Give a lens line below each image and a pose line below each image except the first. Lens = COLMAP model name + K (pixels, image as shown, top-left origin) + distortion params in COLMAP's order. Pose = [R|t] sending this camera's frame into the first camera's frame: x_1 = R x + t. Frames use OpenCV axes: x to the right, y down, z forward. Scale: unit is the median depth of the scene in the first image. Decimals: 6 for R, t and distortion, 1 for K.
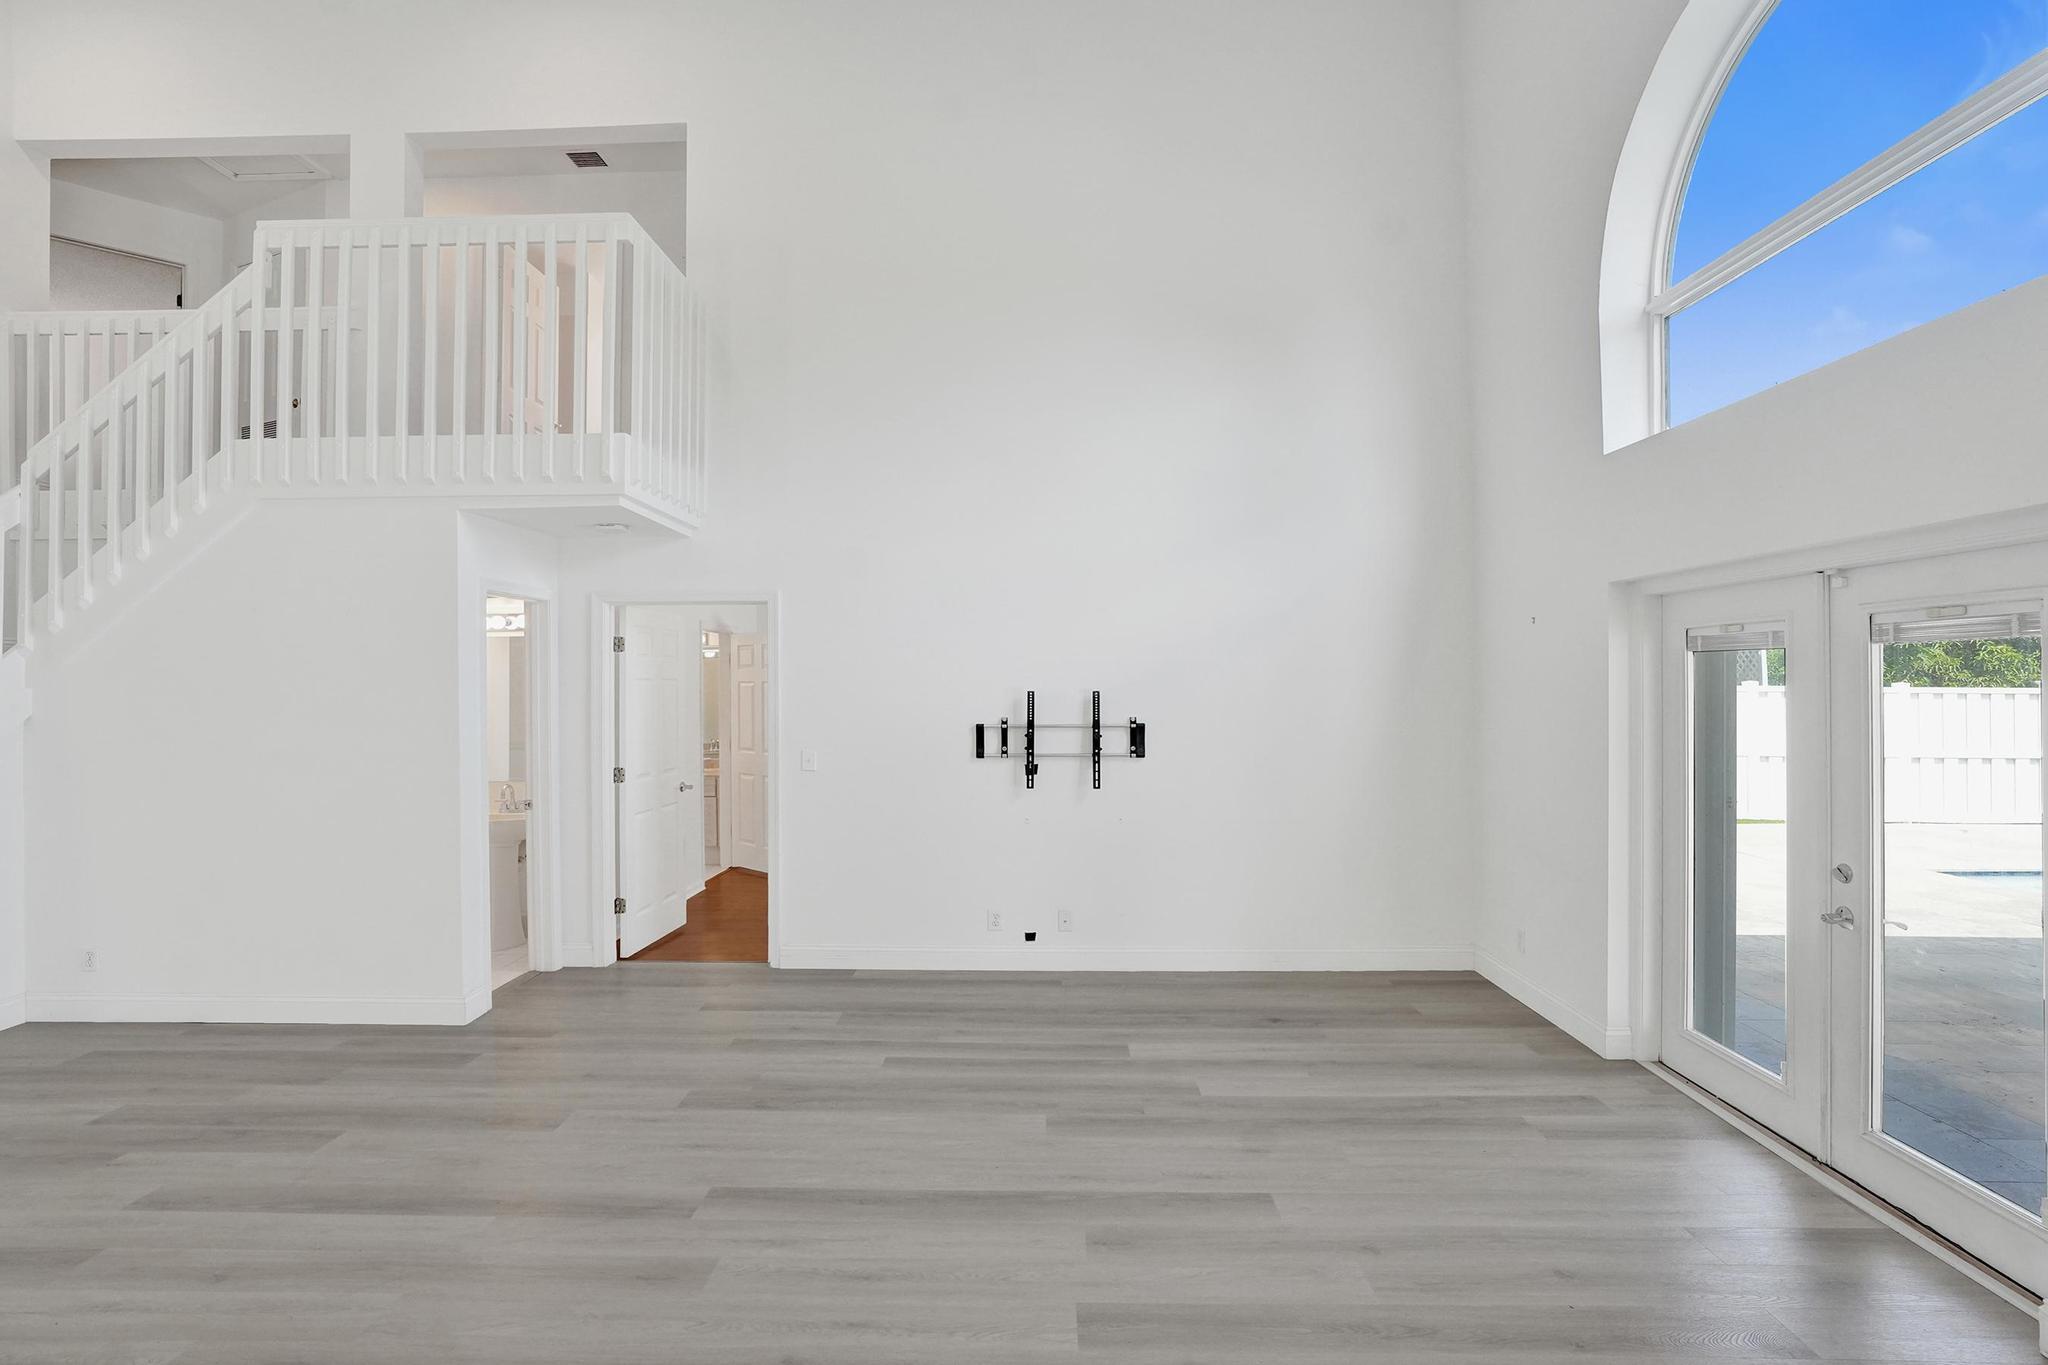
lens RADIAL K [[1085.9, 0, 1017.6], [0, 1085.9, 688.0], [0, 0, 1]] dist [-0.056727, 0.034106]
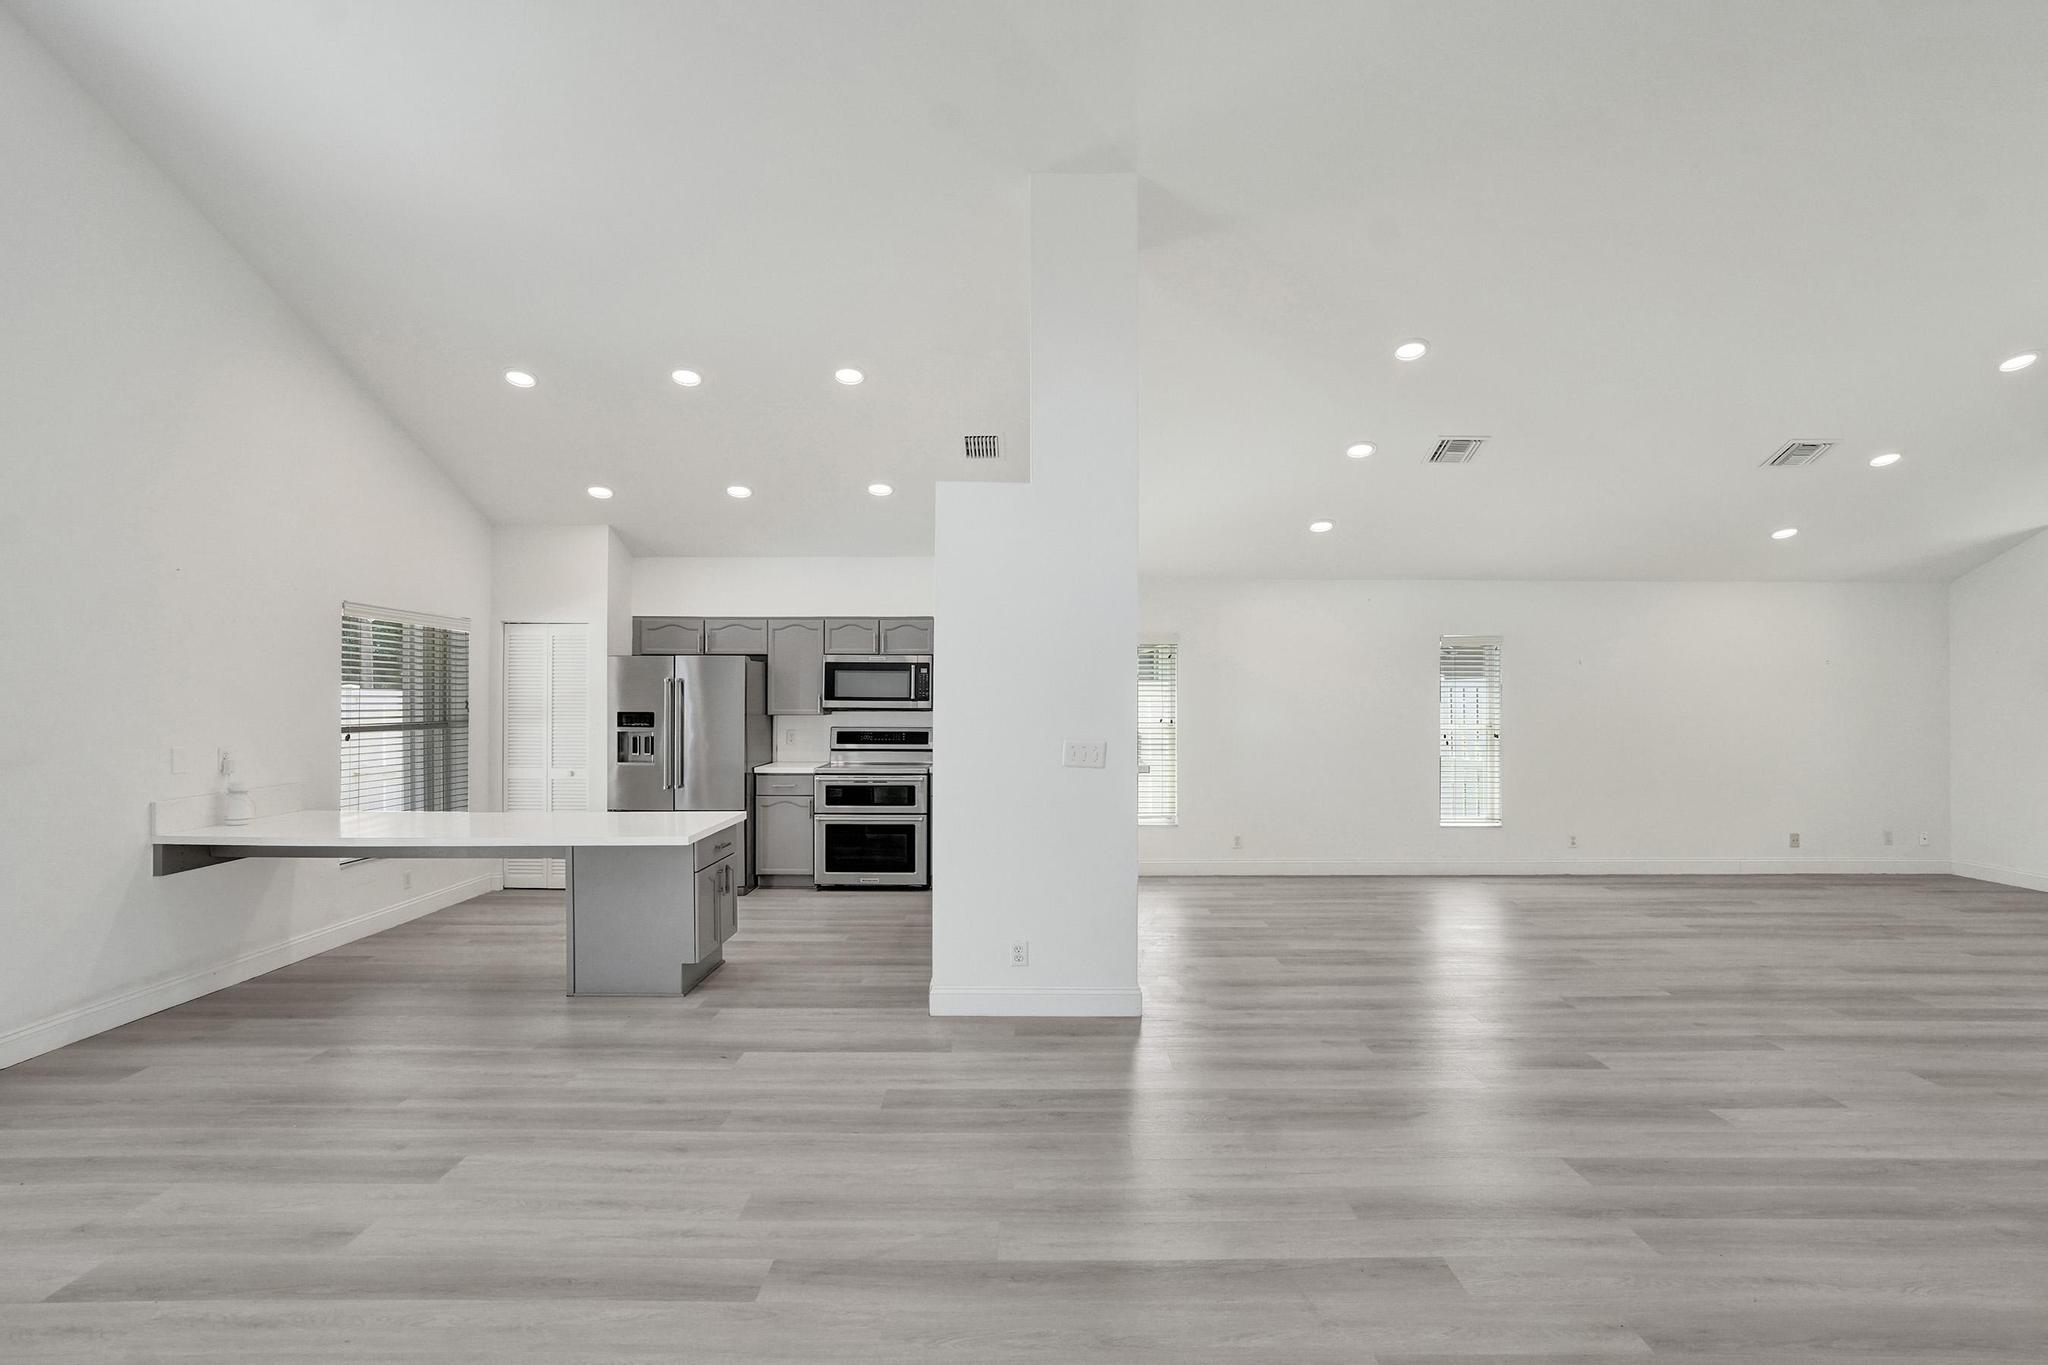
lens RADIAL K [[1047.8, 0, 1067.2], [0, 1047.8, 698.7], [0, 0, 1]] dist [-0.000546, -0.019084]
pose [[-0.999144, -0.000744, -0.041369, -0.342472], [-0.001101, 0.999962, 0.008612, 0.016535], [0.041361, 0.008650, -0.999107, 1.252023]]
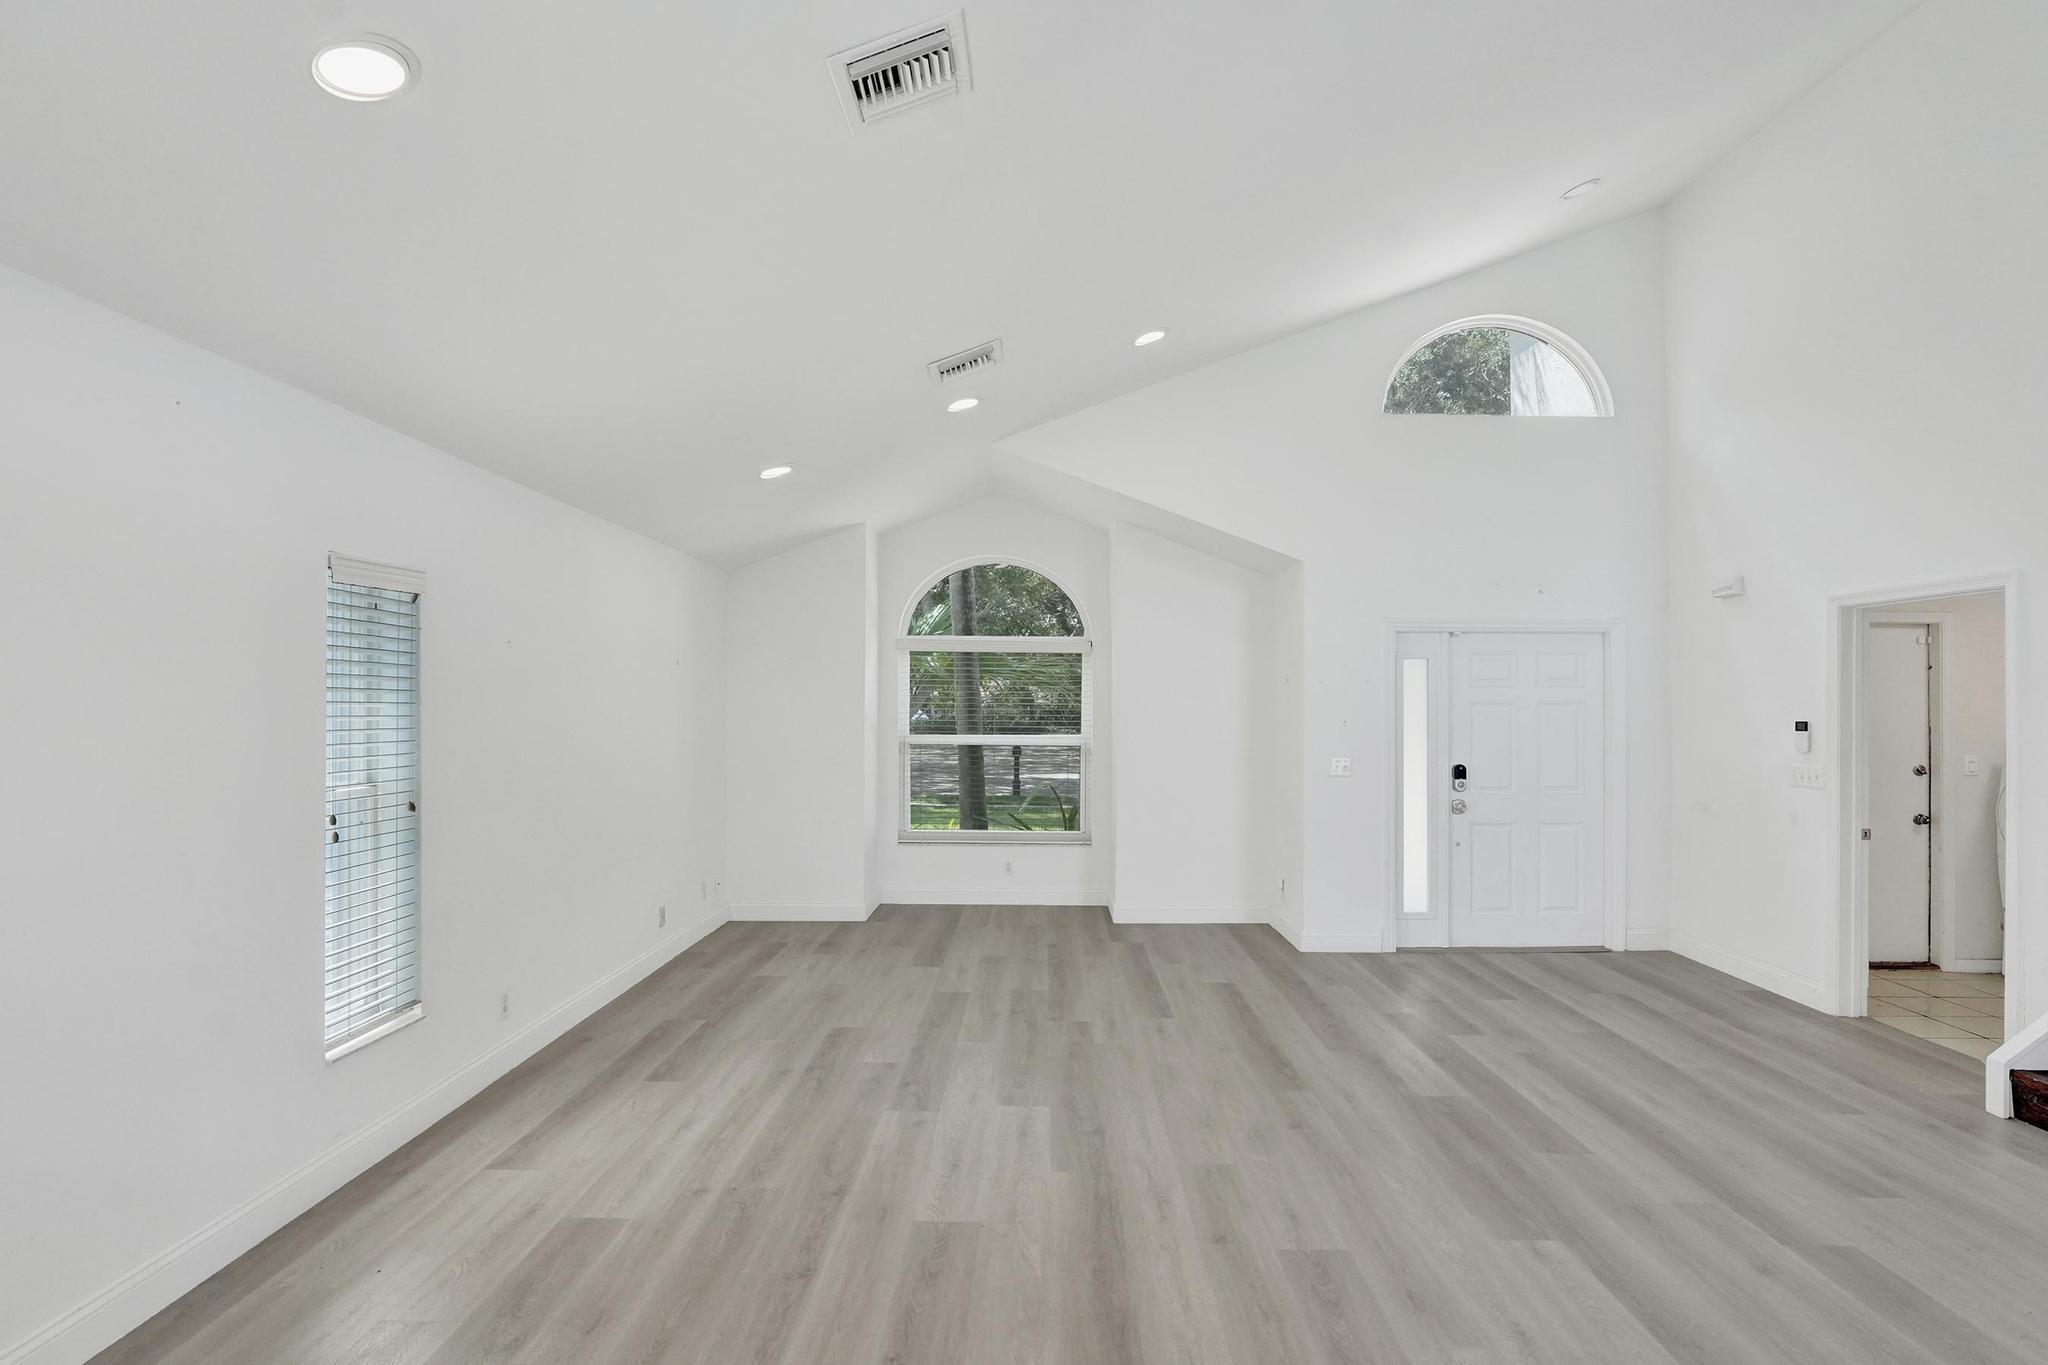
lens RADIAL K [[1085.9, 0, 1017.6], [0, 1085.9, 688.0], [0, 0, 1]] dist [-0.056727, 0.034106]
pose [[-0.003368, -0.013523, -0.999903, -0.378662], [-0.007590, 0.999880, -0.013498, 0.014552], [0.999966, 0.007544, -0.003470, -0.177996]]
